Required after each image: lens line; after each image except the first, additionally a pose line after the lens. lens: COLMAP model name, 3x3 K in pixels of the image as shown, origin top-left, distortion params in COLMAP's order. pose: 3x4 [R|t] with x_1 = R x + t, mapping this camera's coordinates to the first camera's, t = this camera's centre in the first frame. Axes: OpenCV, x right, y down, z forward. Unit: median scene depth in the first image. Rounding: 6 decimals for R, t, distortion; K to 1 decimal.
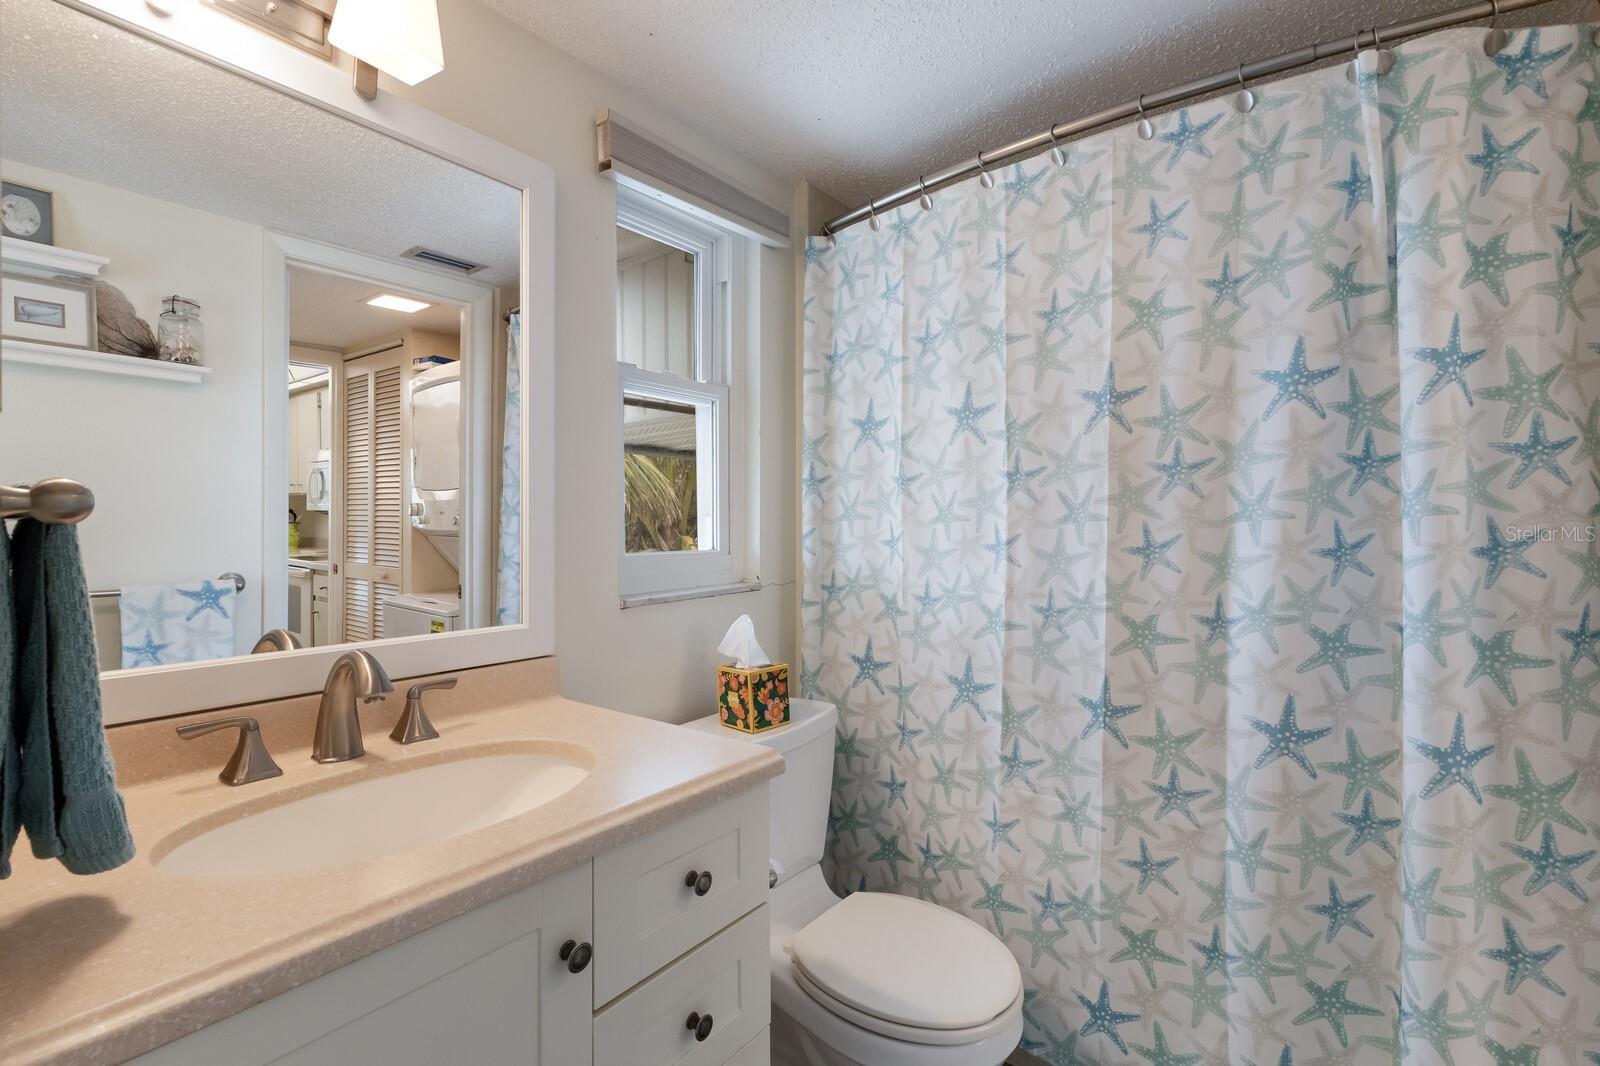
lens RADIAL K [[729.6, 0, 803.4], [0, 729.6, 537.2], [0, 0, 1]] dist [0.001205, 0.000085]
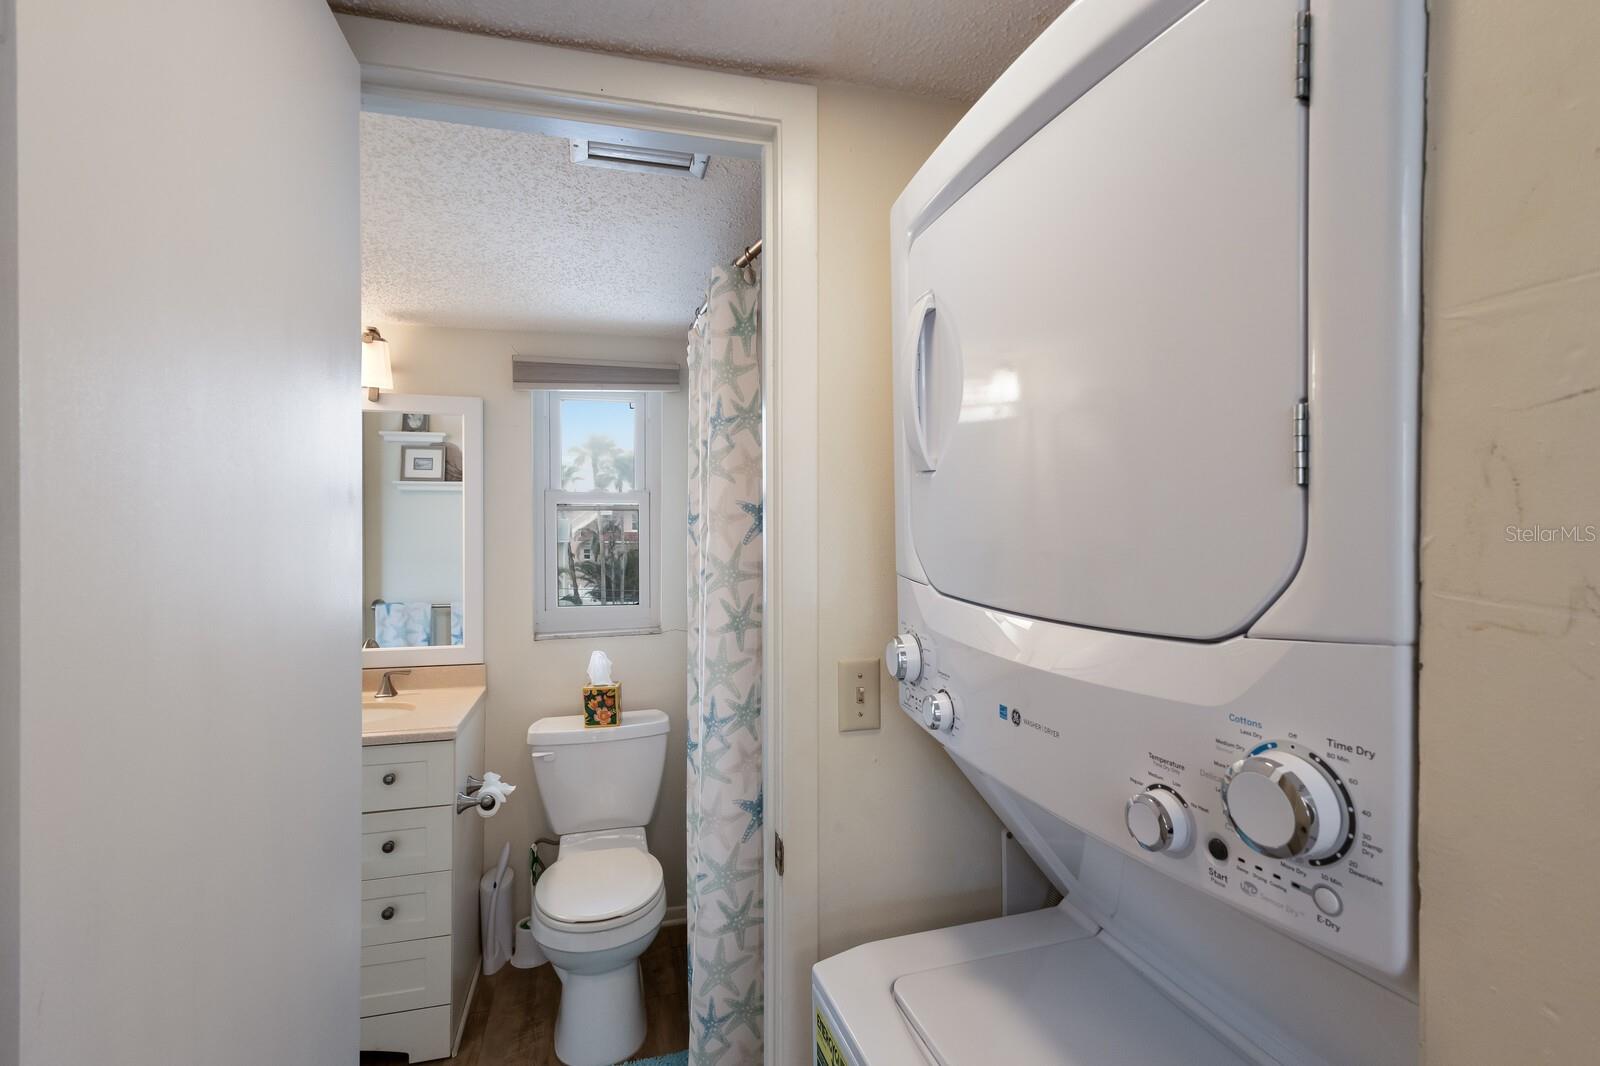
lens RADIAL K [[768.7, 0, 797.8], [0, 768.7, 535.2], [0, 0, 1]] dist [0.018453, 0.000801]
pose [[0.780865, 0.008377, -0.624643, 1.280704], [-0.009392, 0.999955, 0.001669, -0.147661], [0.624629, 0.004563, 0.780909, -0.013670]]
